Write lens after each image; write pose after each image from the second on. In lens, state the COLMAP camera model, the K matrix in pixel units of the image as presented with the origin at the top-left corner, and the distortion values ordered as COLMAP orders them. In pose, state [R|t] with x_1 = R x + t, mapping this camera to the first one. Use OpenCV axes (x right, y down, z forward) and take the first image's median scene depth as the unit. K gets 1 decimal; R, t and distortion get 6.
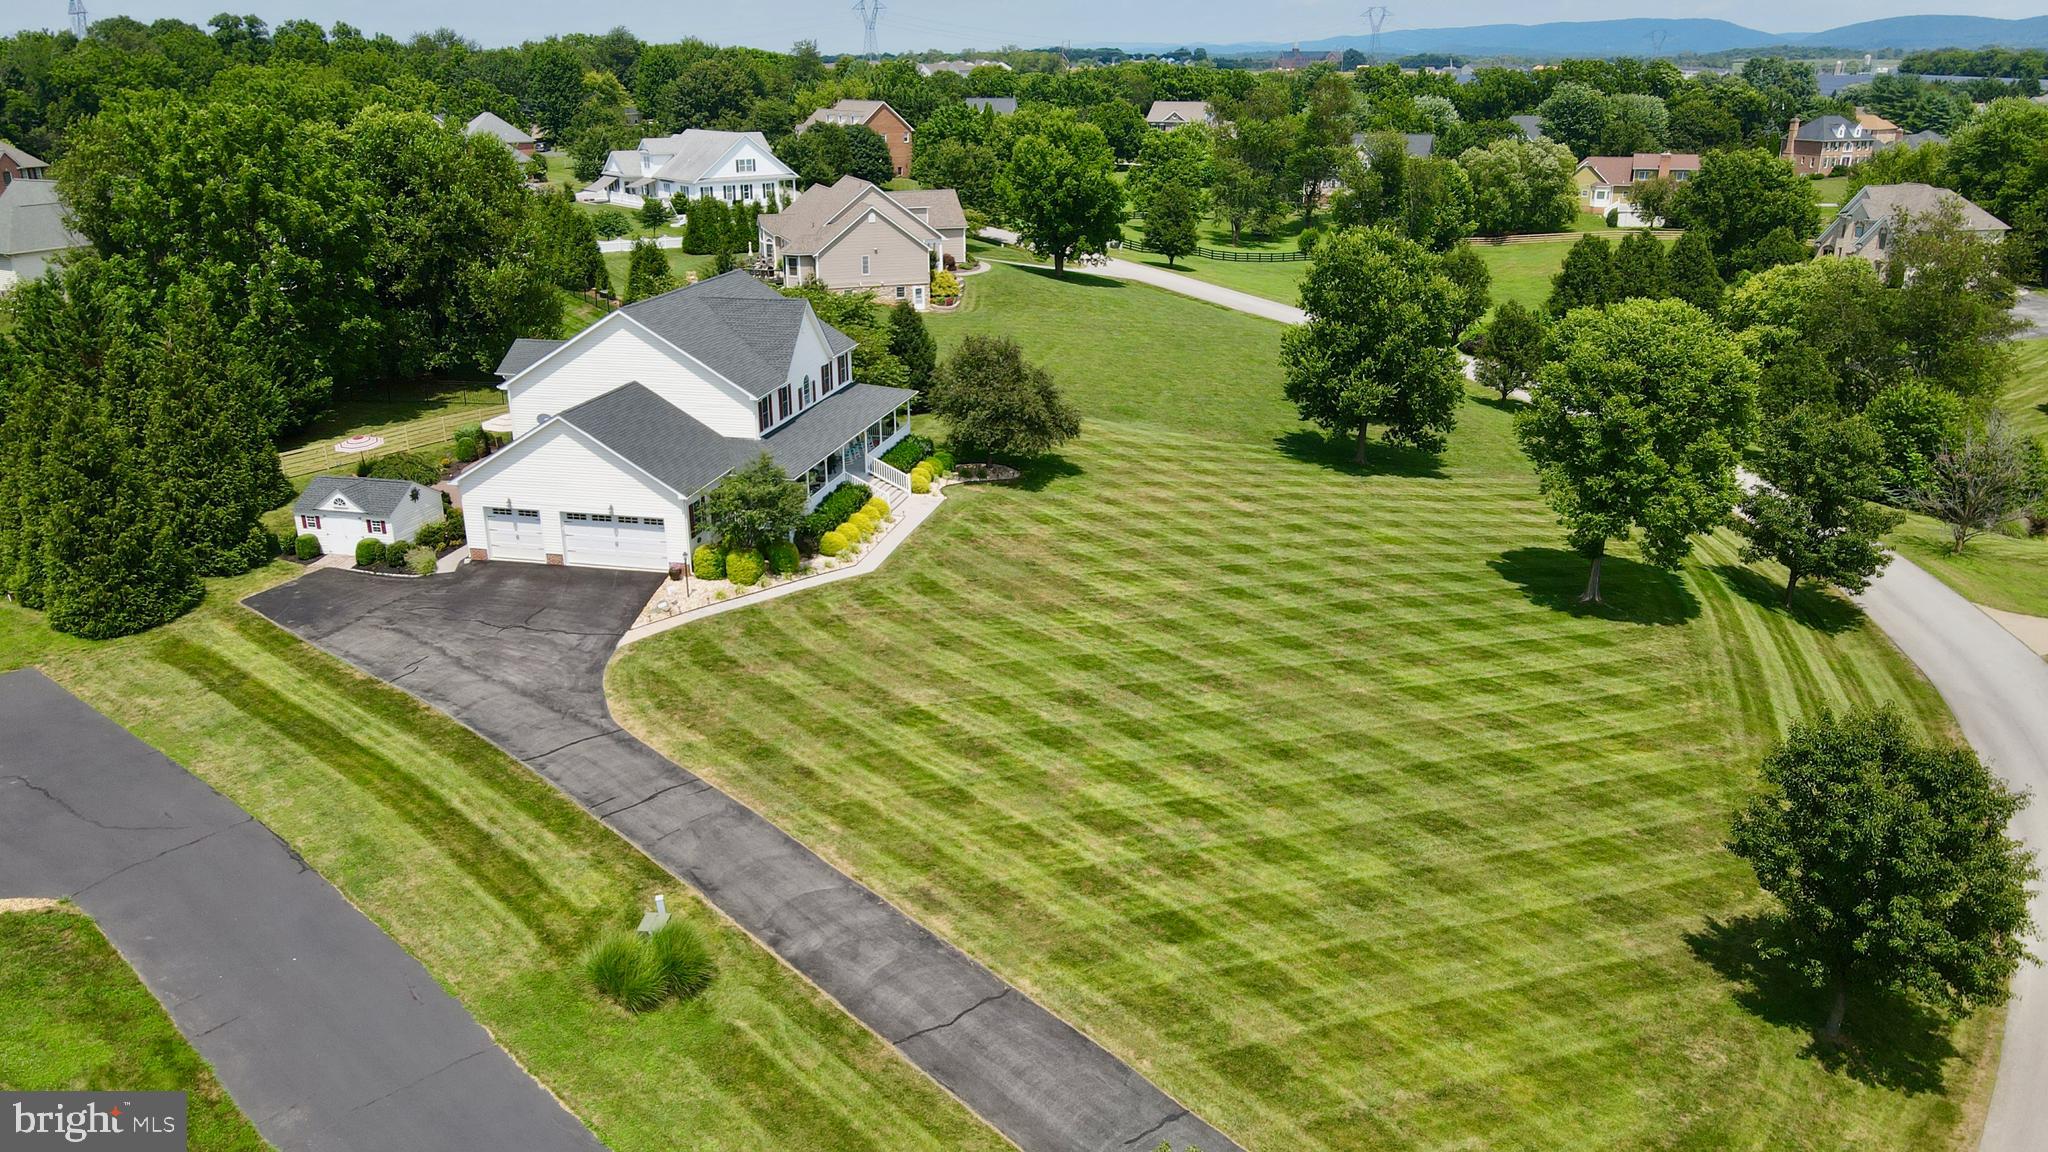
lens RADIAL K [[1523.7, 0, 1023.9], [0, 1523.7, 598.0], [0, 0, 1]] dist [-0.008632, 0.038995]
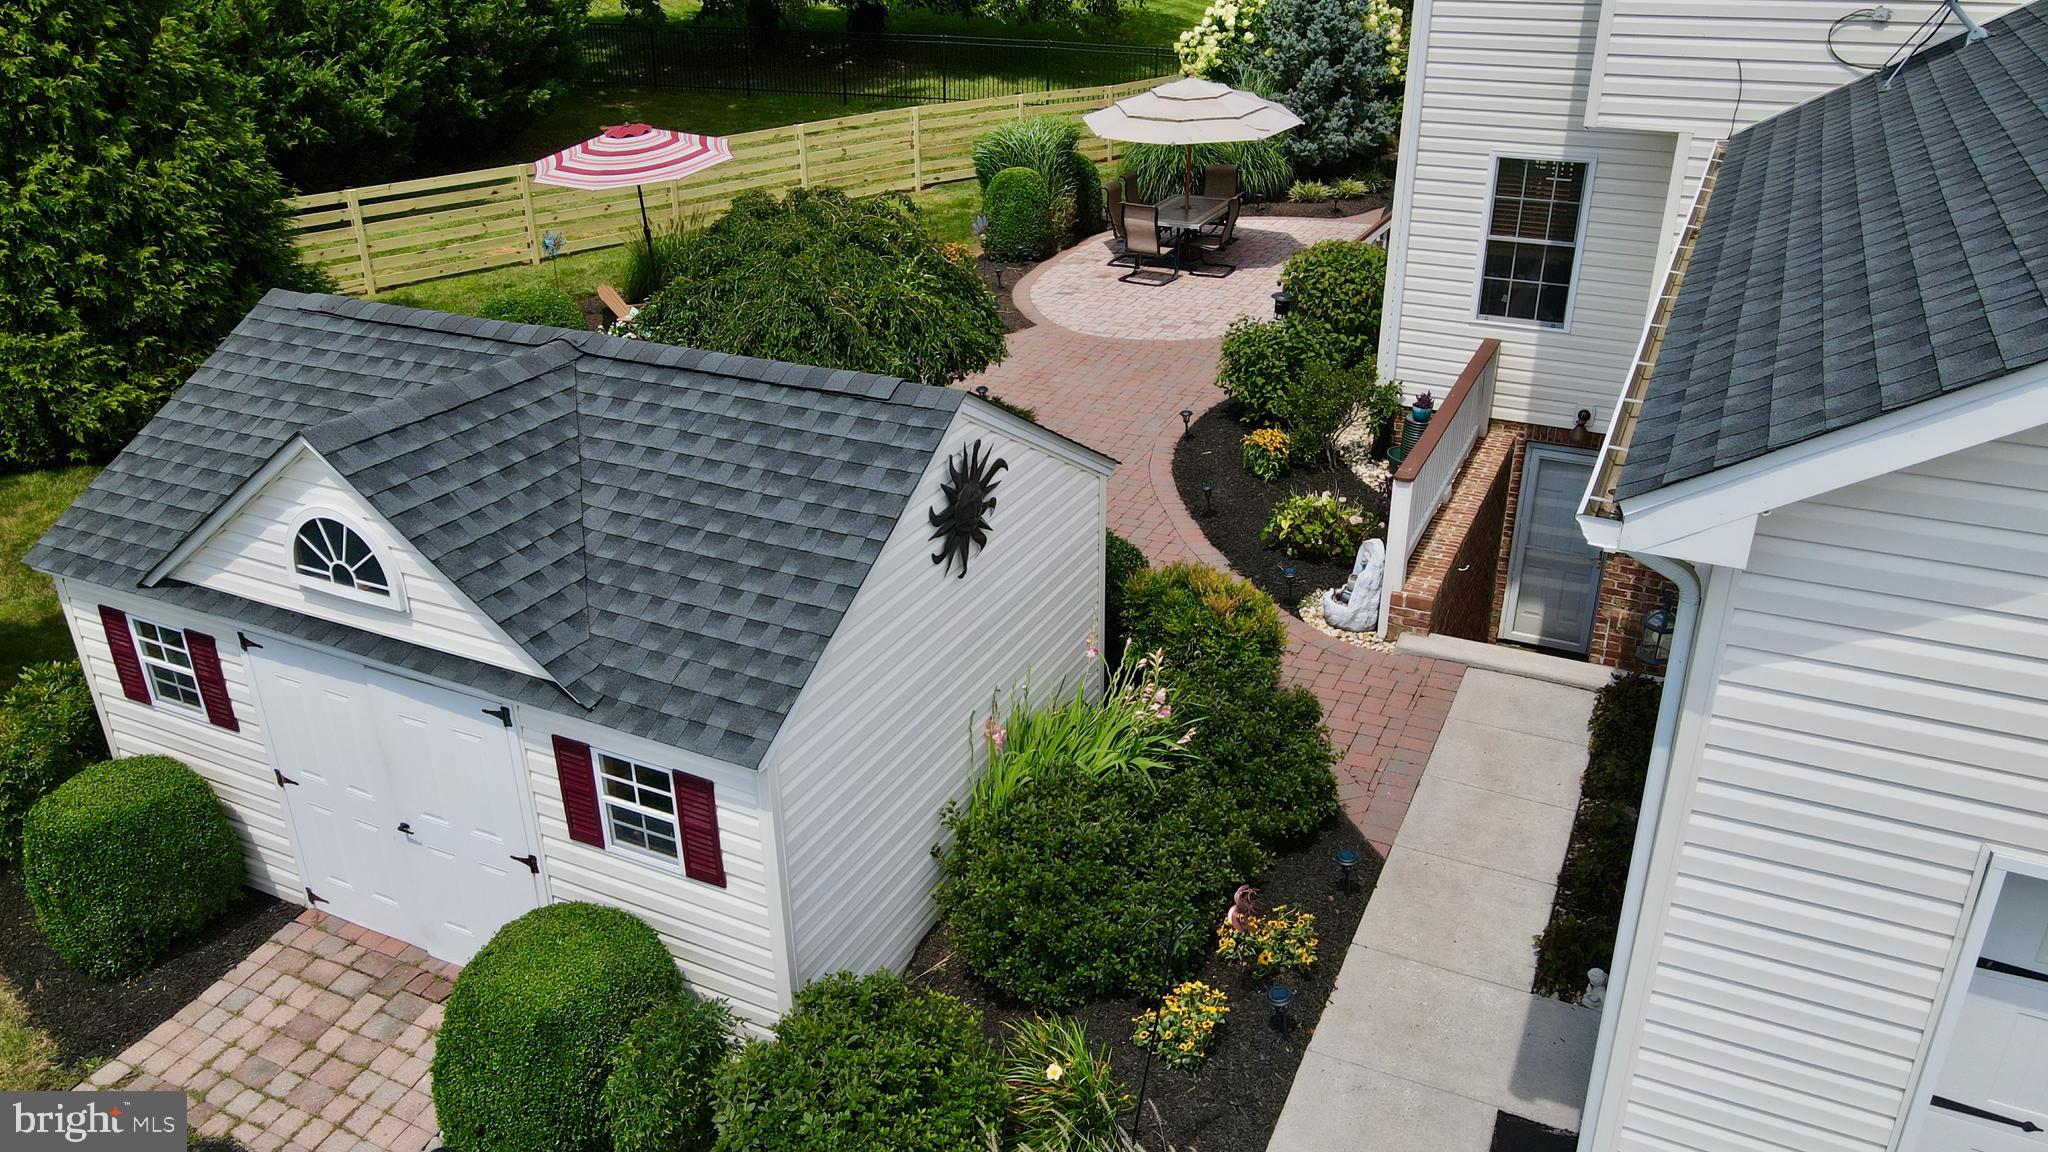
lens RADIAL K [[1520.7, 0, 1023.6], [0, 1520.7, 596.4], [0, 0, 1]] dist [0.010604, 0.002089]
pose [[0.977451, 0.092103, -0.190015, -0.379551], [-0.071047, 0.990844, 0.114803, -0.076199], [0.198849, -0.098714, 0.975046, 0.902276]]
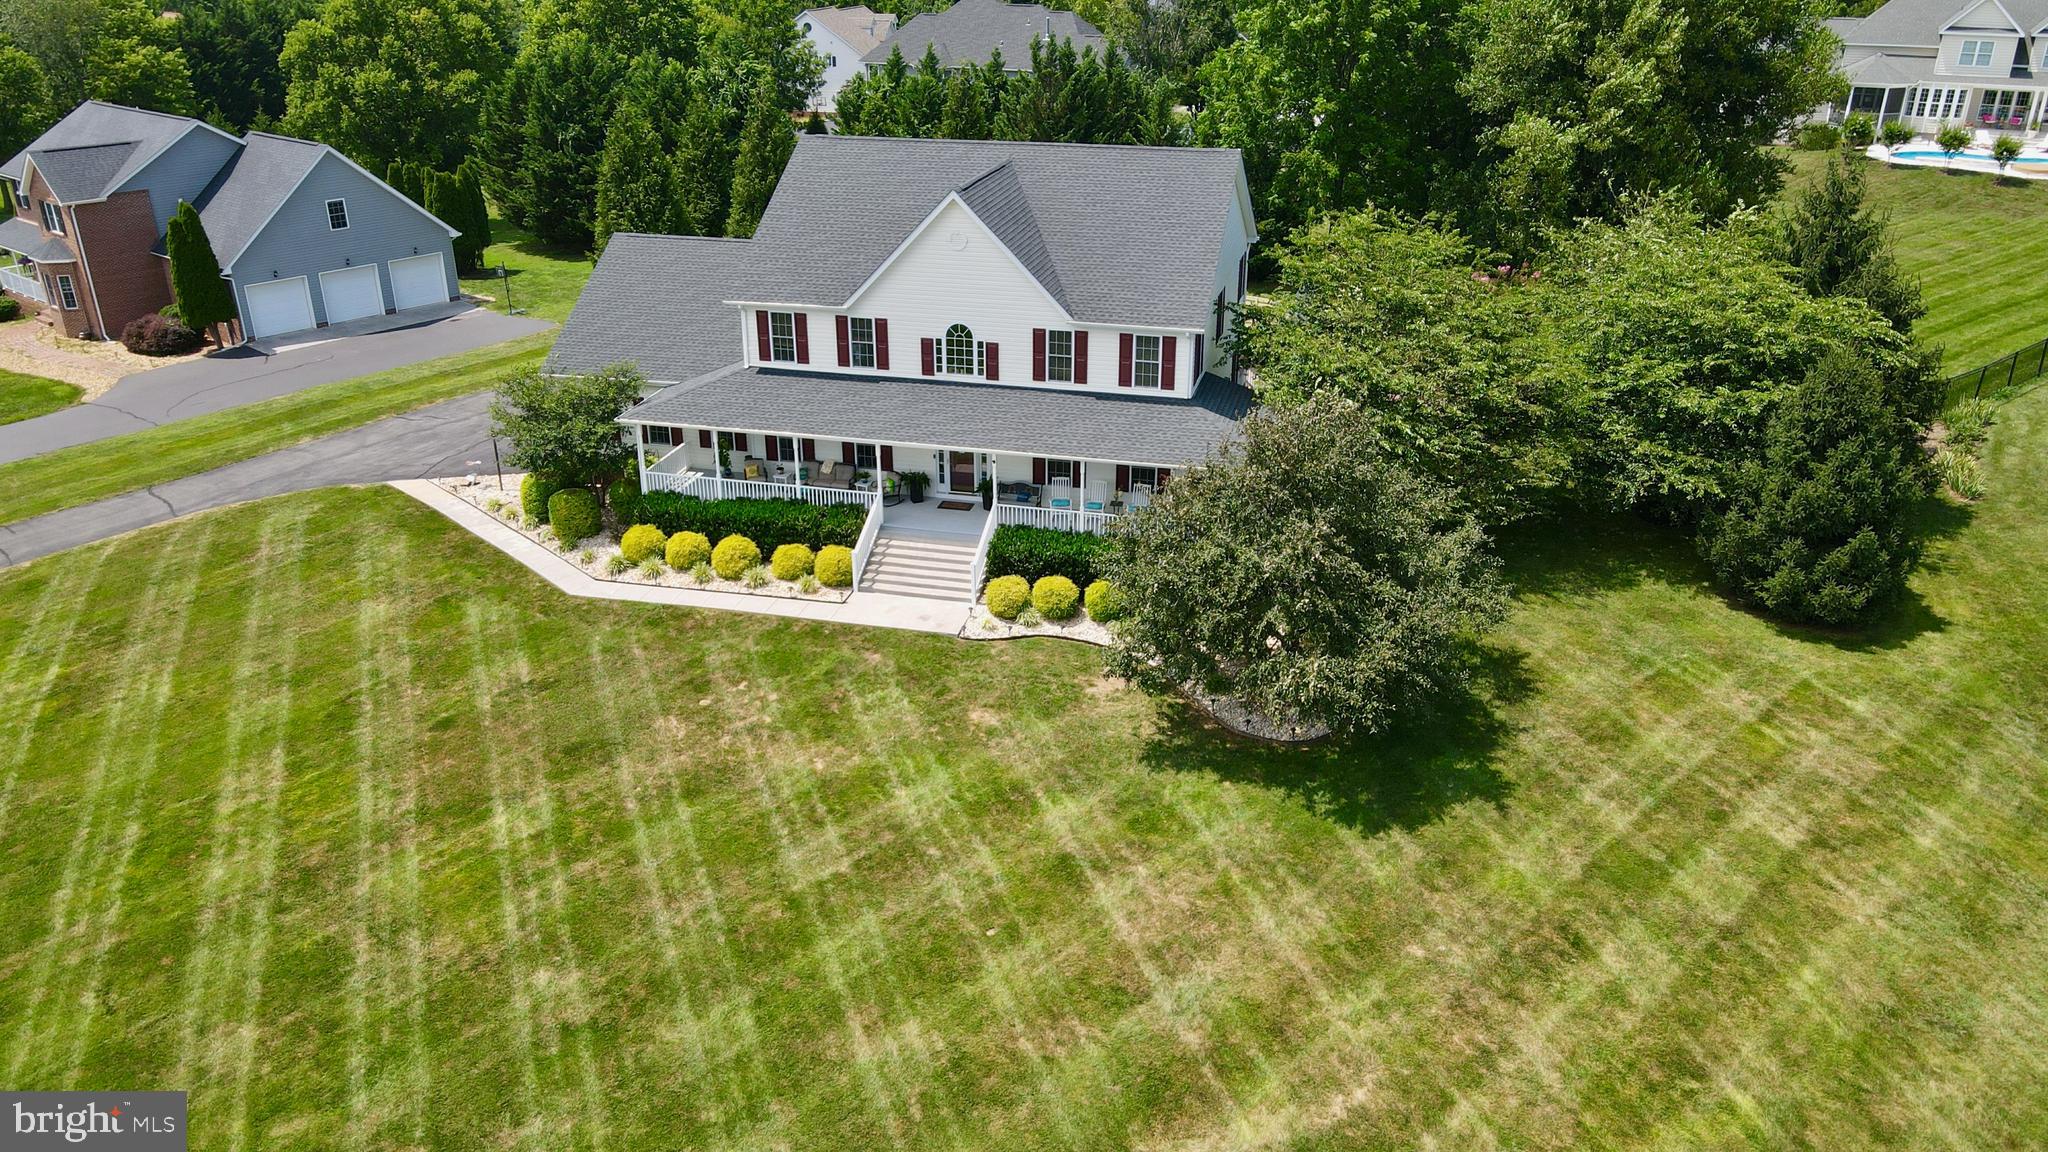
lens RADIAL K [[1520.7, 0, 1023.6], [0, 1520.7, 596.4], [0, 0, 1]] dist [0.010604, 0.002089]
pose [[-0.024043, 0.416459, -0.908837, 0.462276], [-0.335537, 0.853003, 0.399750, -0.327627], [0.941720, 0.314559, 0.119228, 1.096457]]
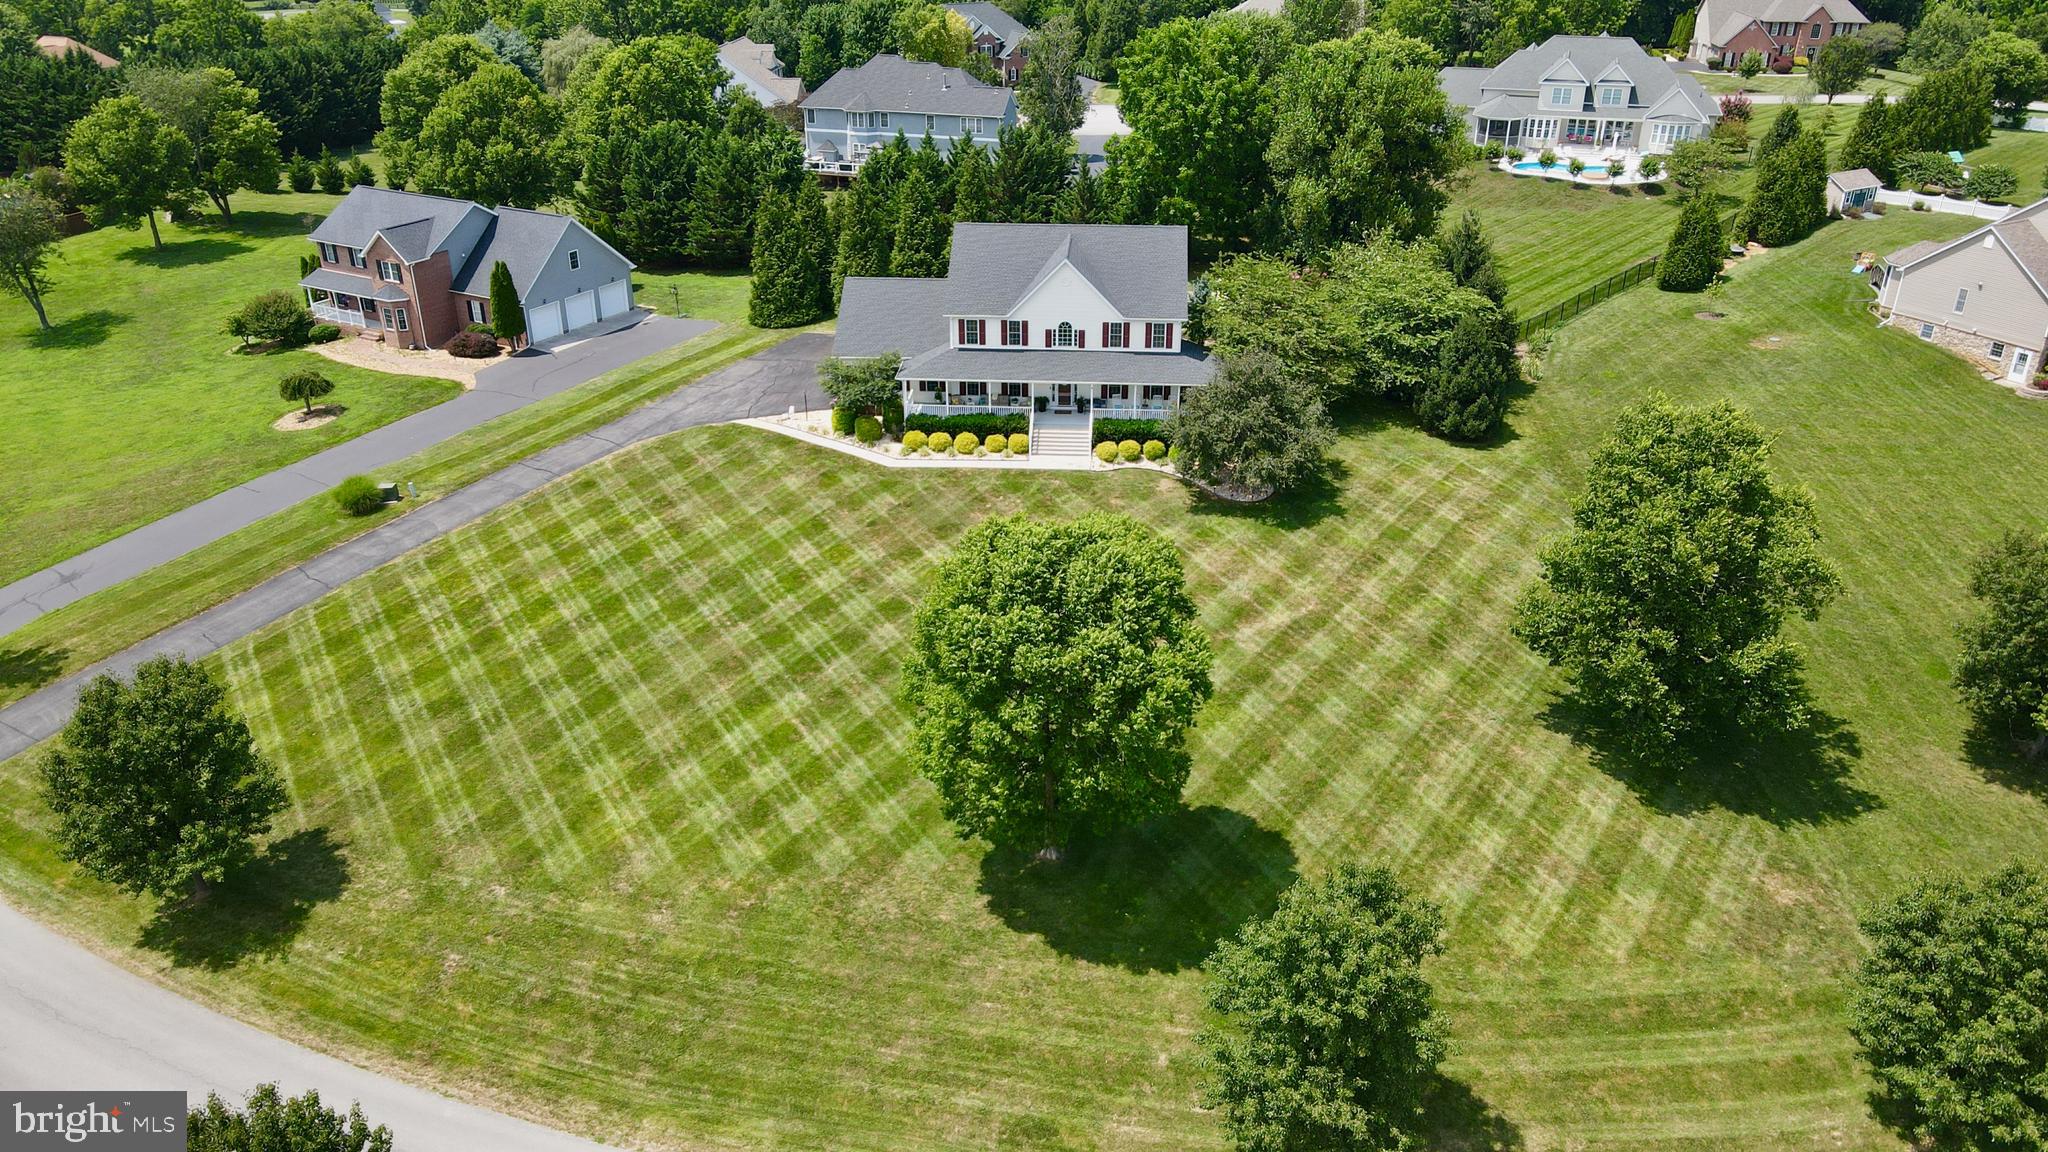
lens RADIAL K [[1523.7, 0, 1023.9], [0, 1523.7, 598.0], [0, 0, 1]] dist [-0.008632, 0.038995]
pose [[0.155332, 0.446315, -0.881291, 1.075601], [-0.331598, 0.863915, 0.379069, -0.437426], [0.930545, 0.233353, 0.282191, 0.769417]]
